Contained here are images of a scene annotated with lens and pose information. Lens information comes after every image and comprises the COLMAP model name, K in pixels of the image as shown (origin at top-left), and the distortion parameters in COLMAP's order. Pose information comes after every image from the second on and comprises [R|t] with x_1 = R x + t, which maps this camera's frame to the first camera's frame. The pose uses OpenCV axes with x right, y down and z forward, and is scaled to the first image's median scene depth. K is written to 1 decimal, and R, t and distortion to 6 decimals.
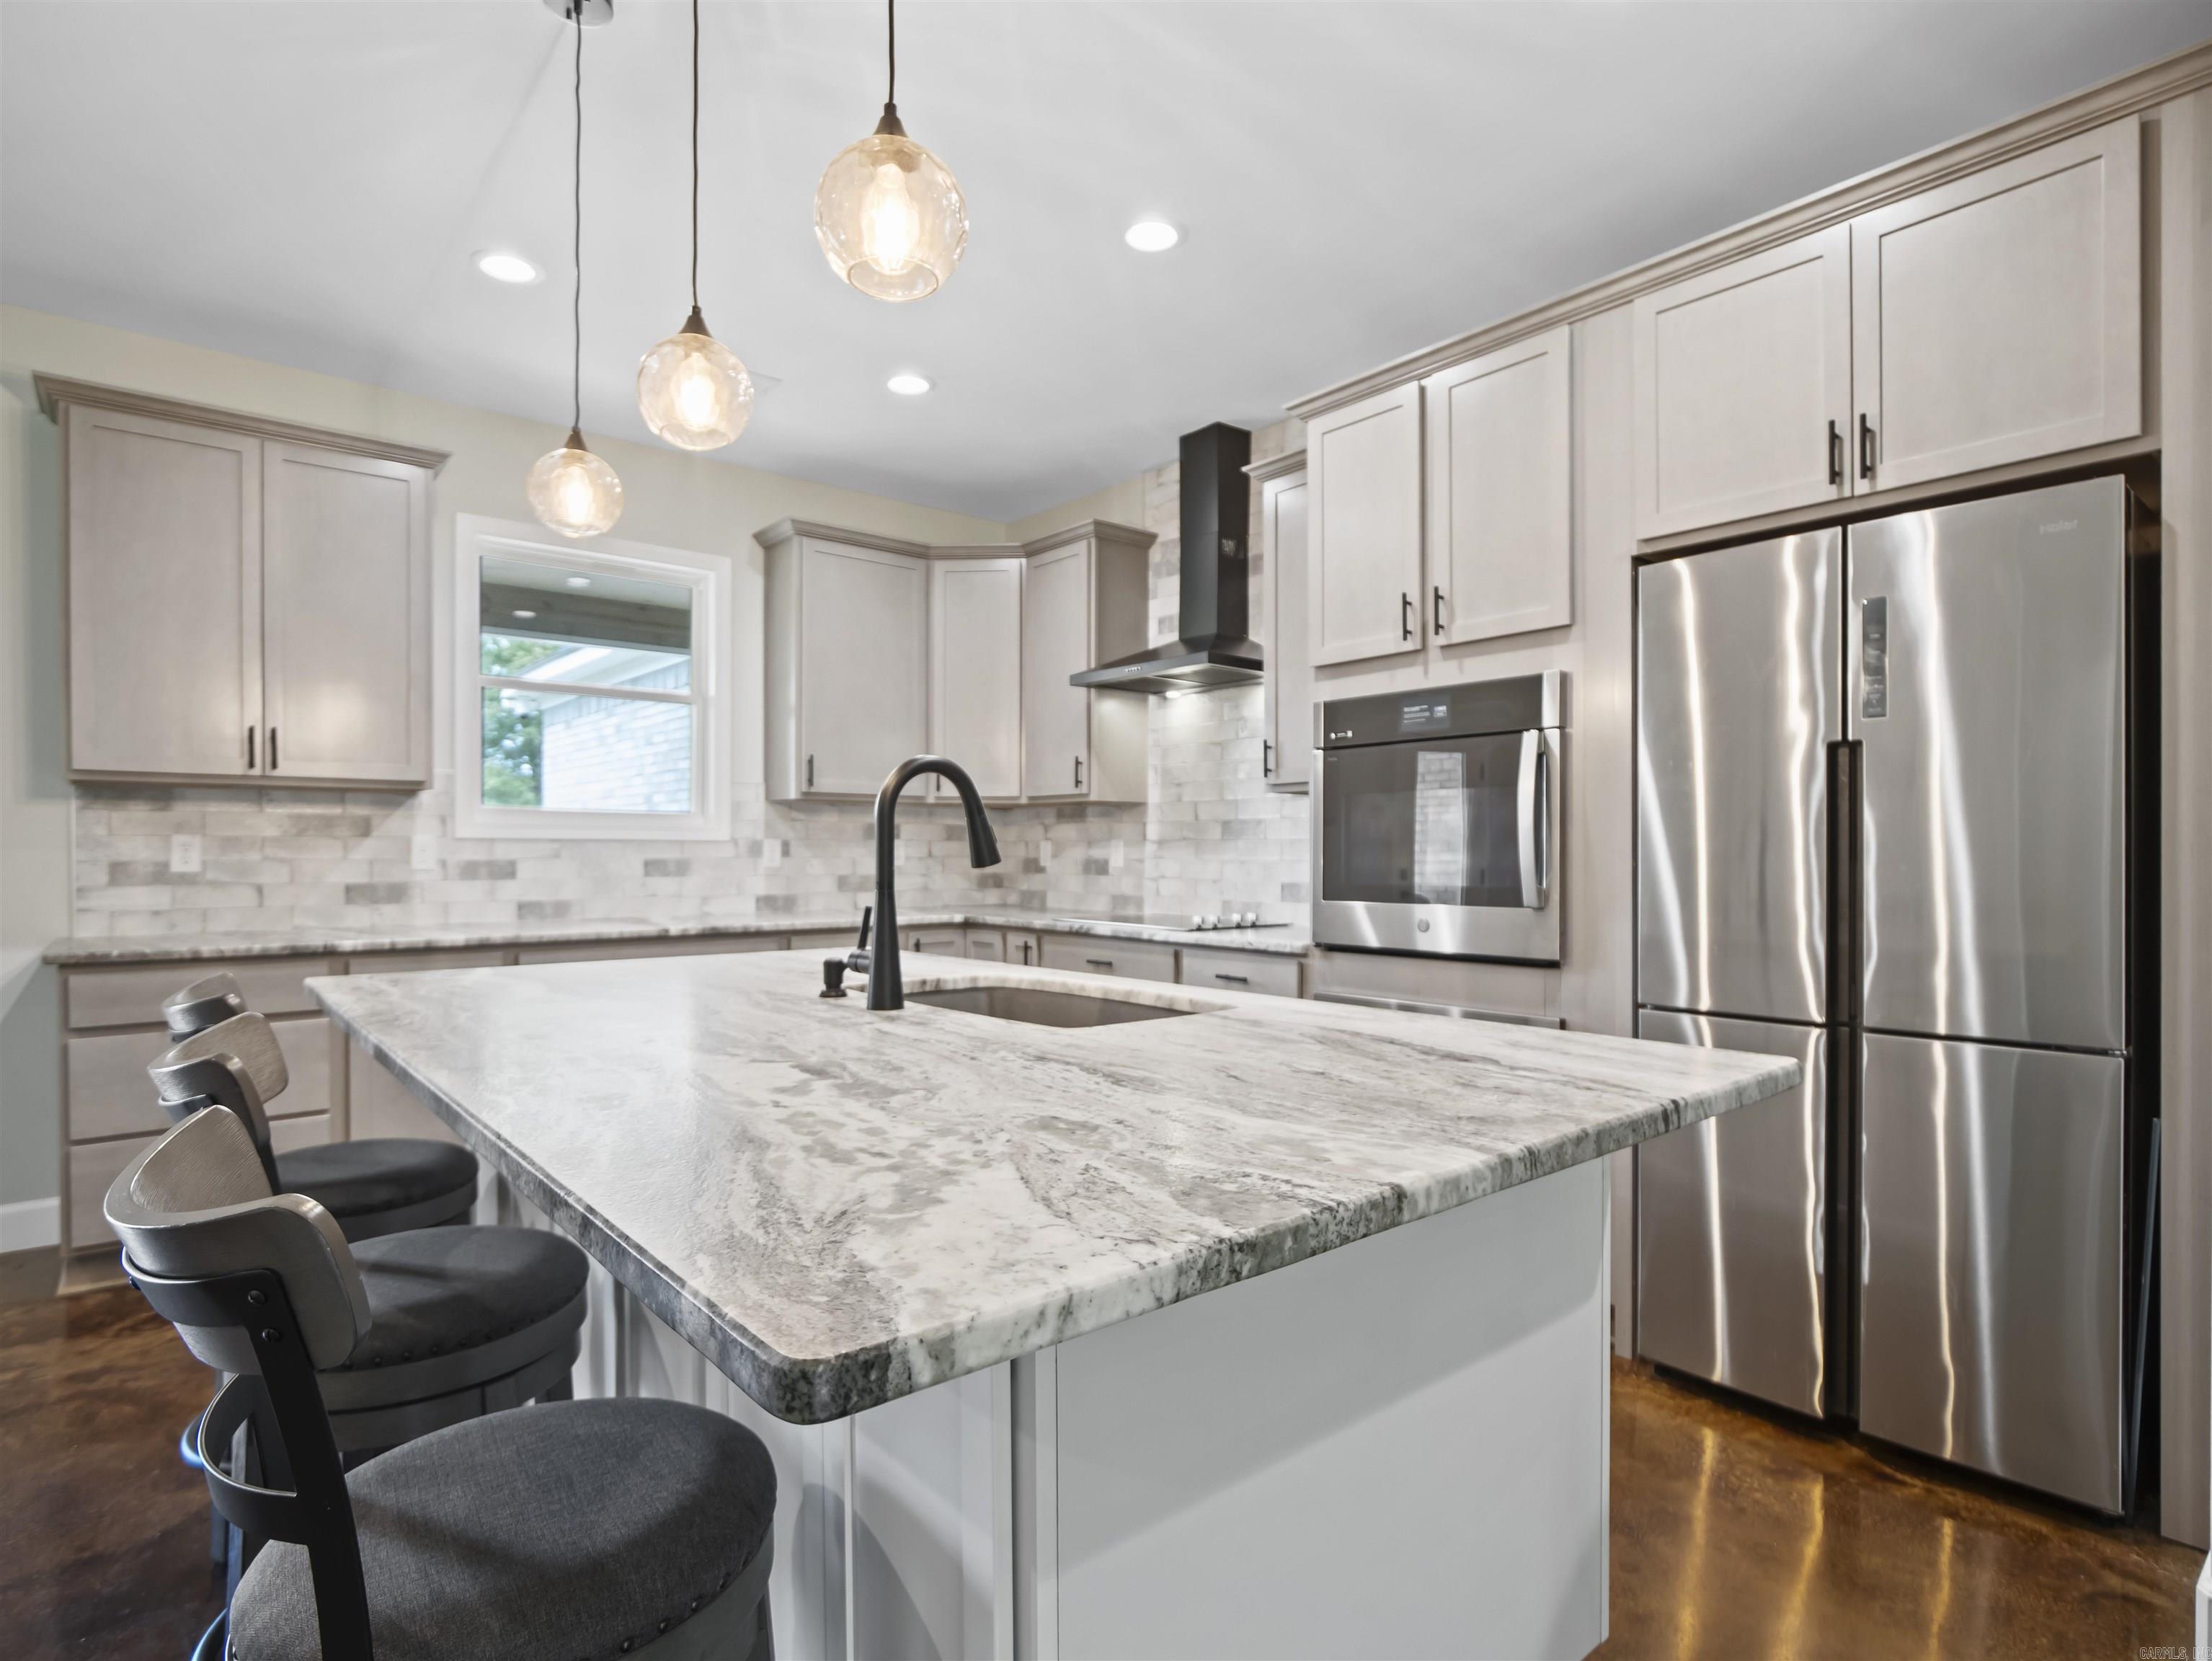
lens RADIAL K [[1156.0, 0, 1113.7], [0, 1156.0, 855.7], [0, 0, 1]] dist [-0.014049, 0.004579]
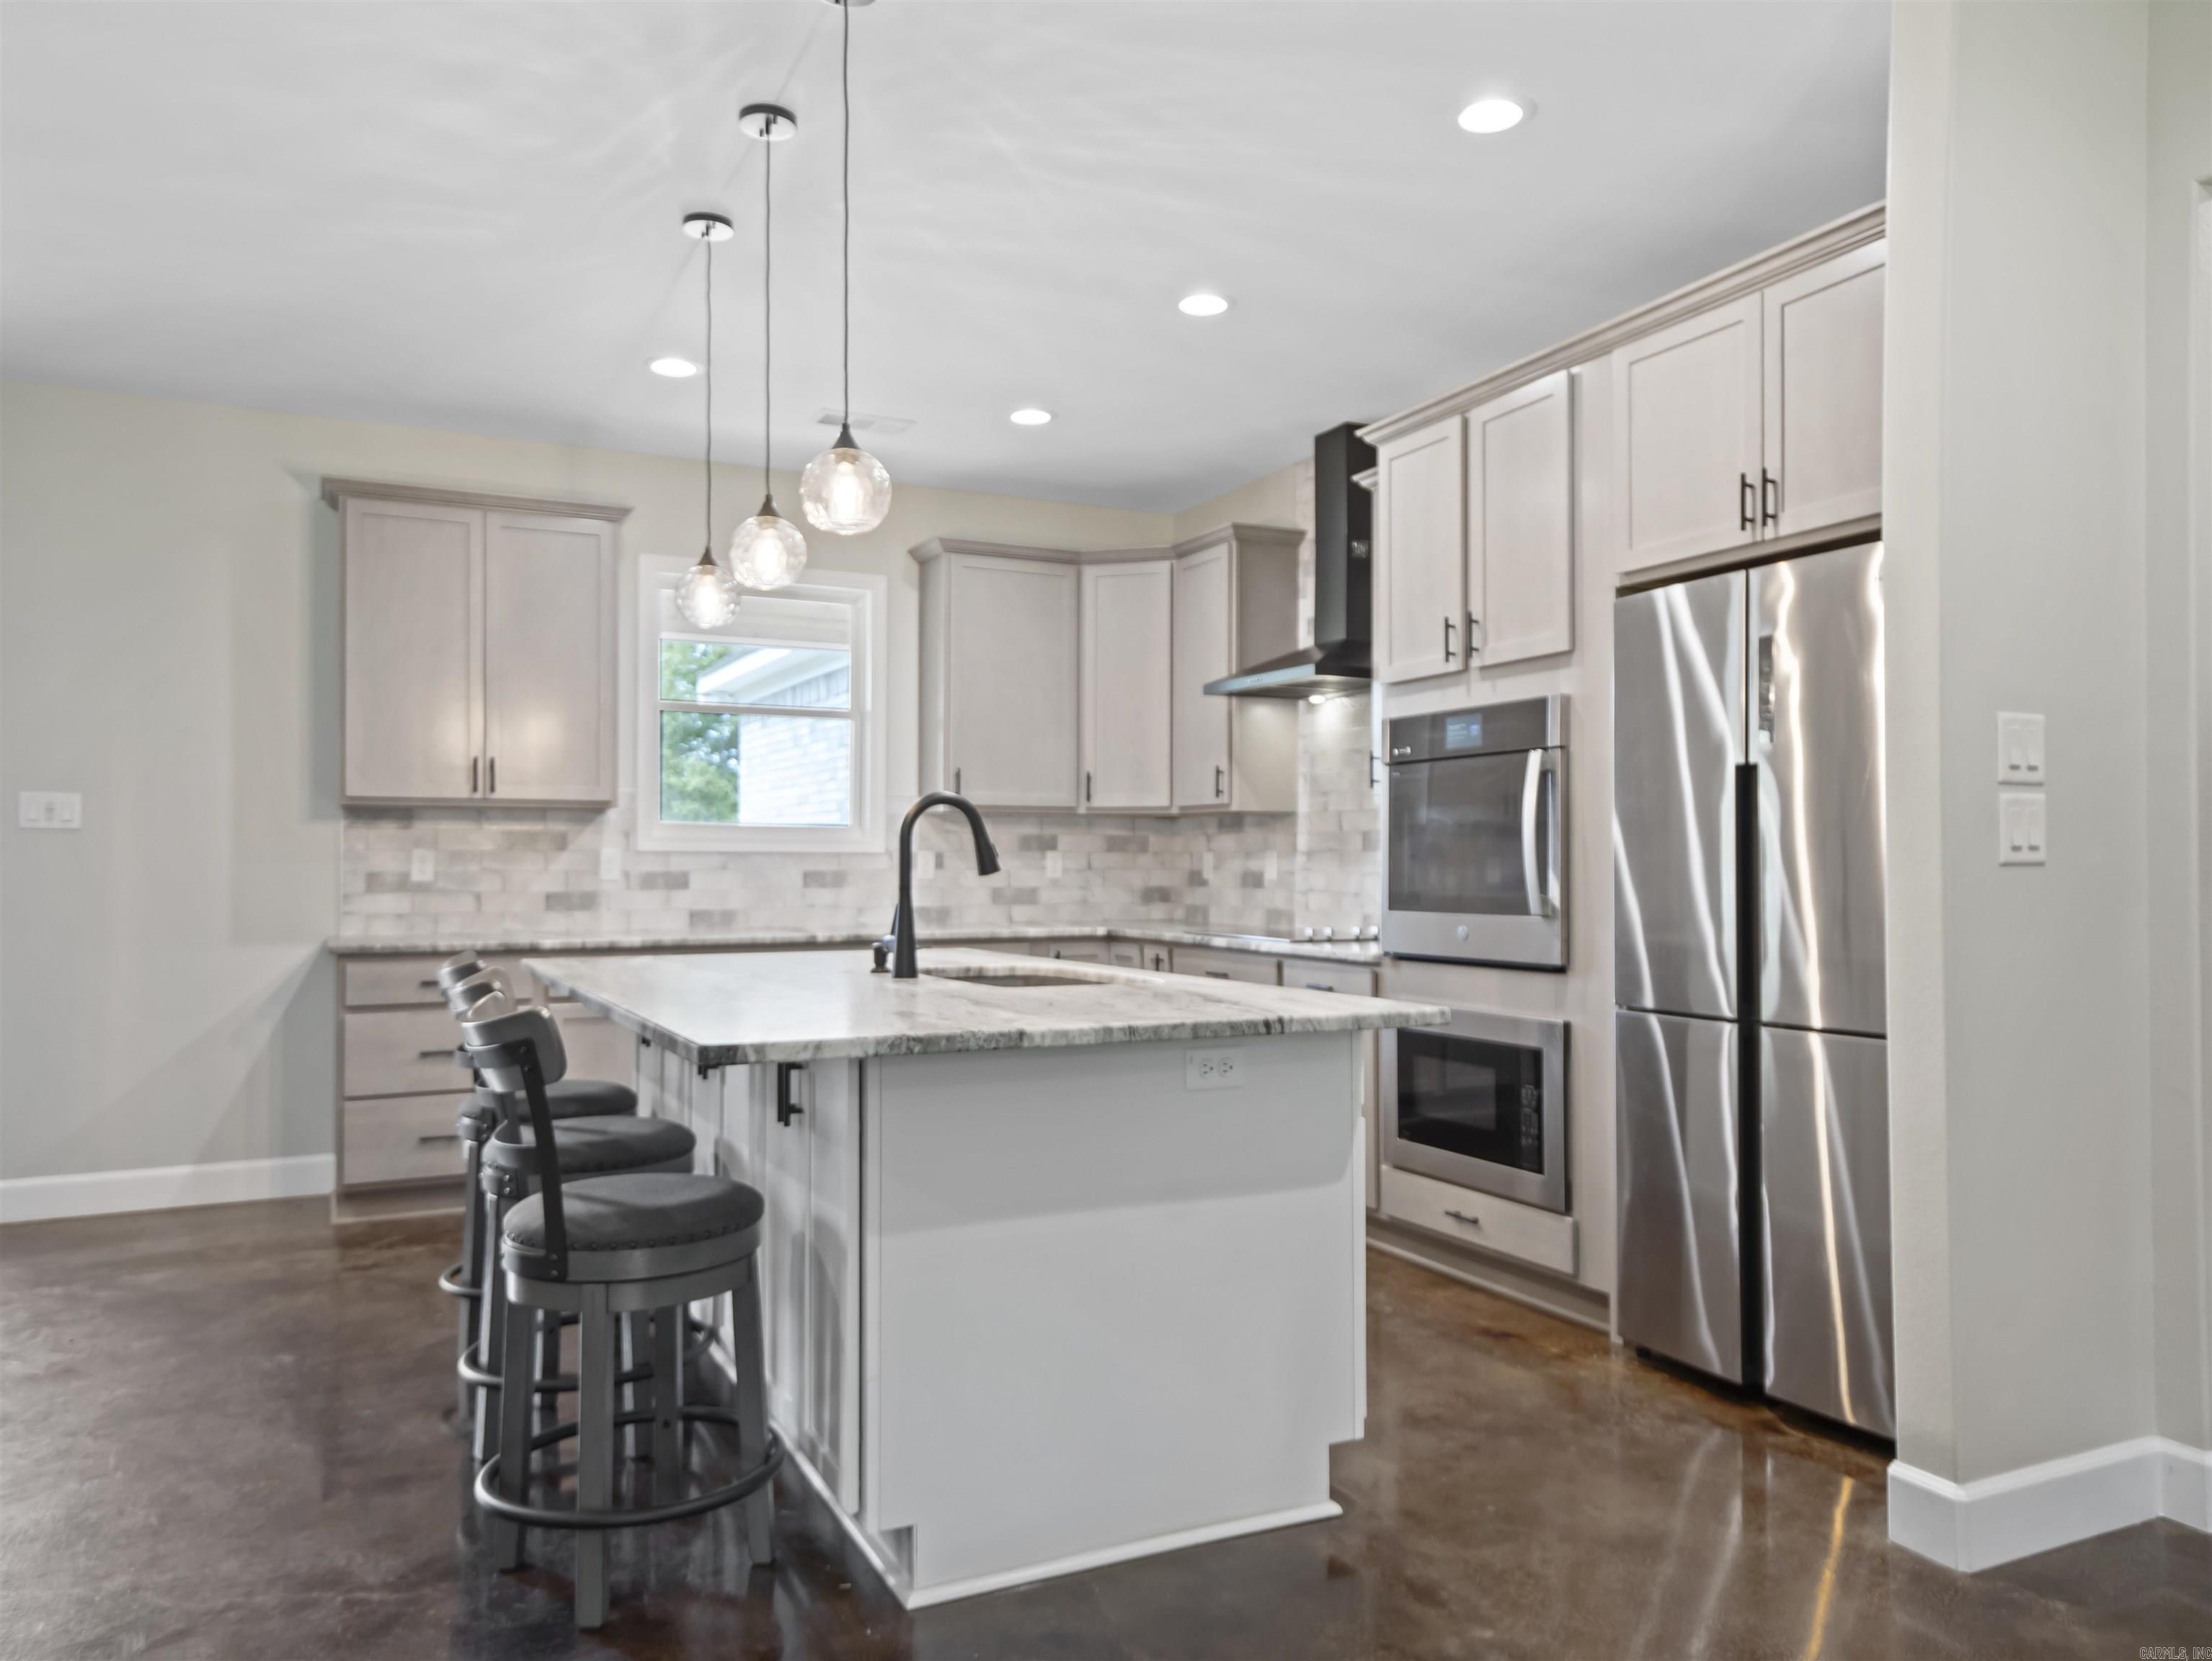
lens RADIAL K [[1566.2, 0, 1106.0], [0, 1566.2, 830.5], [0, 0, 1]] dist [0.038035, 0.000437]
pose [[0.970826, -0.005247, -0.239726, 0.214236], [-0.000717, 0.999693, -0.024787, 0.001572], [0.239782, 0.024235, 0.970524, -0.334927]]
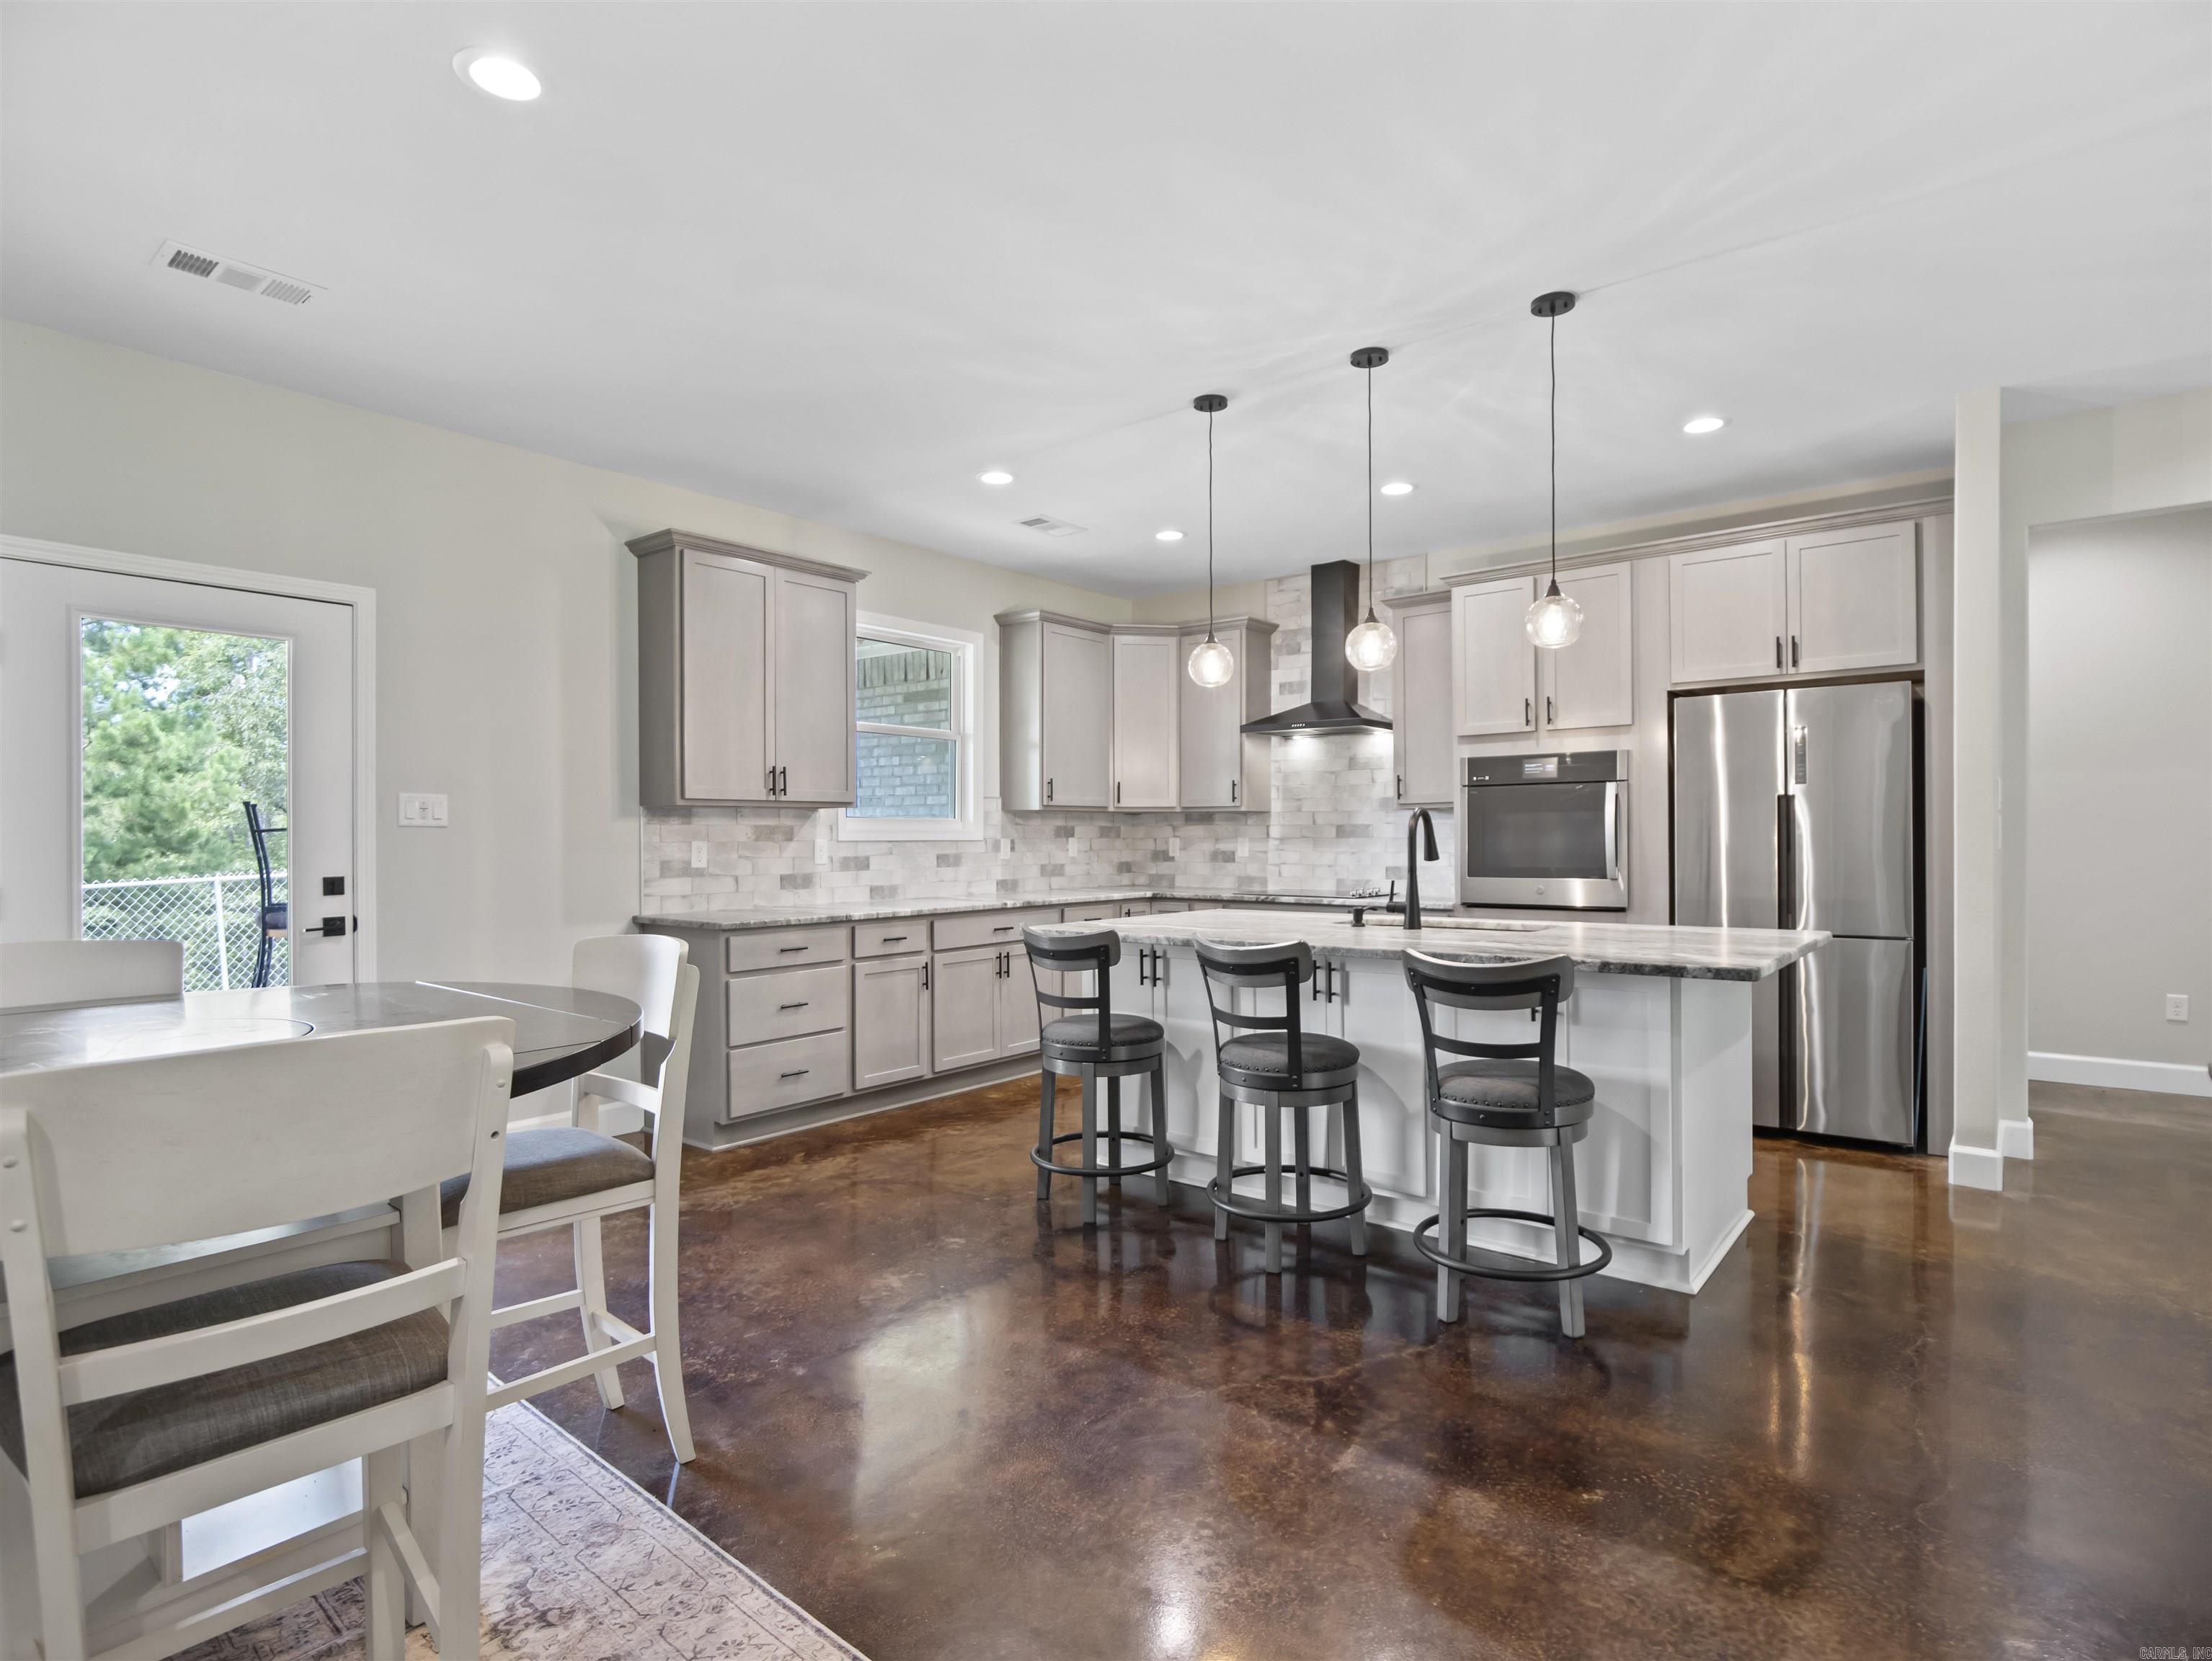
lens RADIAL K [[1152.4, 0, 1115.2], [0, 1152.4, 840.7], [0, 0, 1]] dist [-0.011981, 0.001147]
pose [[0.980833, -0.006655, 0.194736, -0.505751], [0.006509, 0.999978, 0.001387, -0.014862], [-0.194740, -0.000092, 0.980855, -0.419072]]
